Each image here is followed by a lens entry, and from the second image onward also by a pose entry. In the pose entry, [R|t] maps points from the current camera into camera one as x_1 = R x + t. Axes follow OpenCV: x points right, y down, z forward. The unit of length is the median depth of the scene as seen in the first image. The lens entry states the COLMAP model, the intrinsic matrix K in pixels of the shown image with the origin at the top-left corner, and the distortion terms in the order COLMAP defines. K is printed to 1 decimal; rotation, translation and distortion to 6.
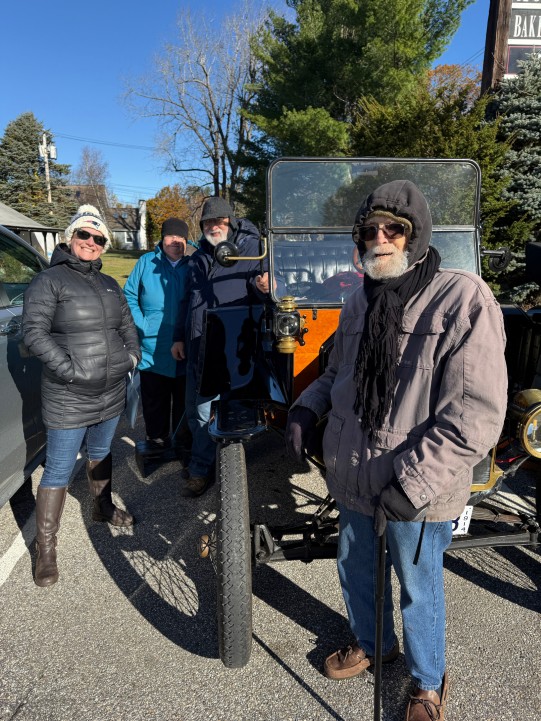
lens RADIAL K [[525.0, 0, 265.3], [0, 525.0, 365.1], [0, 0, 1]] dist [0.015415, -0.008569]
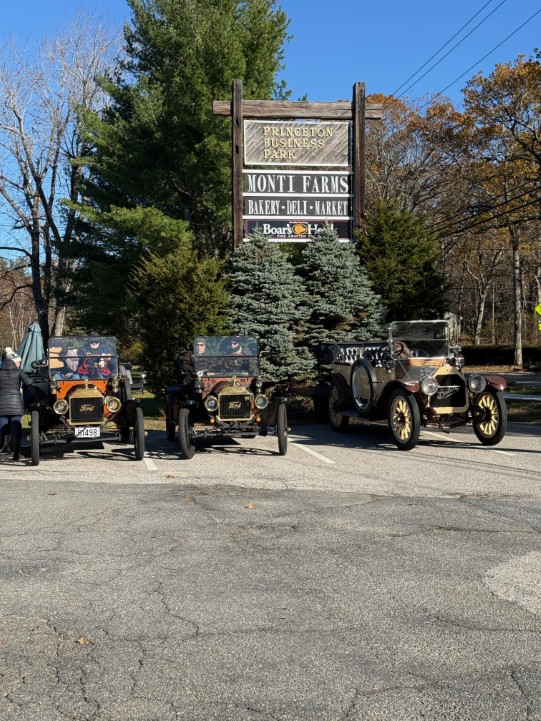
lens RADIAL K [[1012.5, 0, 269.8], [0, 1012.5, 363.6], [0, 0, 1]] dist [0.110303, 0.000000]
pose [[0.990815, -0.023416, 0.133179, 0.161763], [0.051206, 0.976517, -0.209268, 0.361286], [-0.125152, 0.214165, 0.968747, -1.640603]]
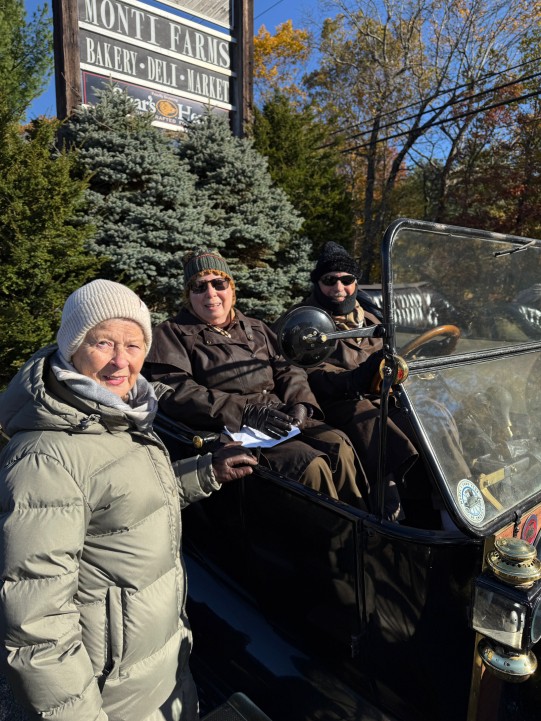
lens RADIAL K [[525.0, 0, 267.2], [0, 525.0, 359.1], [0, 0, 1]] dist [0.015415, -0.008569]
pose [[0.797890, -0.083001, 0.597062, 0.171583], [0.140153, 0.988875, -0.049827, -0.084179], [-0.586284, 0.123436, 0.800647, 0.242288]]
